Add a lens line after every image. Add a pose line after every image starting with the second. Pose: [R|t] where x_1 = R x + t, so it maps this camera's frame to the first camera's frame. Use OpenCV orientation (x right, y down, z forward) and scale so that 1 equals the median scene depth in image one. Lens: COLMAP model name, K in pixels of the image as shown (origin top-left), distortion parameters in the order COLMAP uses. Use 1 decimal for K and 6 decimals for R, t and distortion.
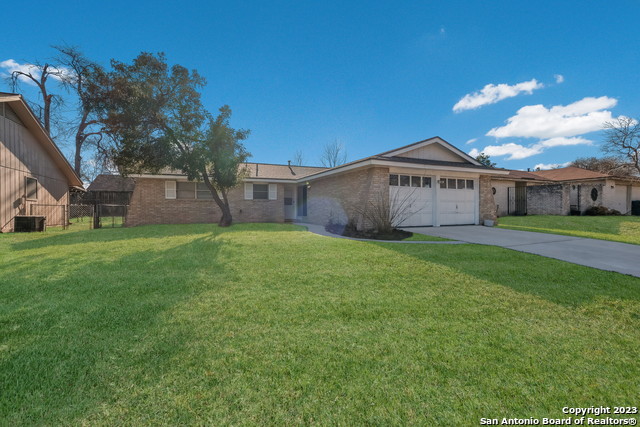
lens RADIAL K [[275.7, 0, 321.0], [0, 275.7, 207.6], [0, 0, 1]] dist [0.000287, 0.000141]
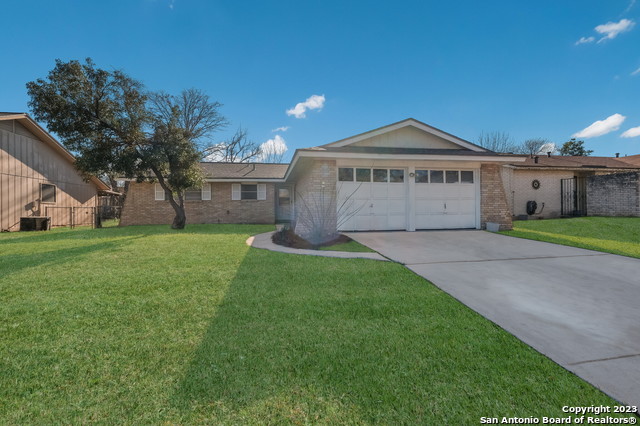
lens RADIAL K [[272.9, 0, 319.9], [0, 272.9, 204.3], [0, 0, 1]] dist [0.014526, 0.000081]
pose [[0.969286, -0.009821, -0.245739, 0.335504], [0.006959, 0.999898, -0.012509, -0.000480], [0.245836, 0.010415, 0.969255, 0.157958]]
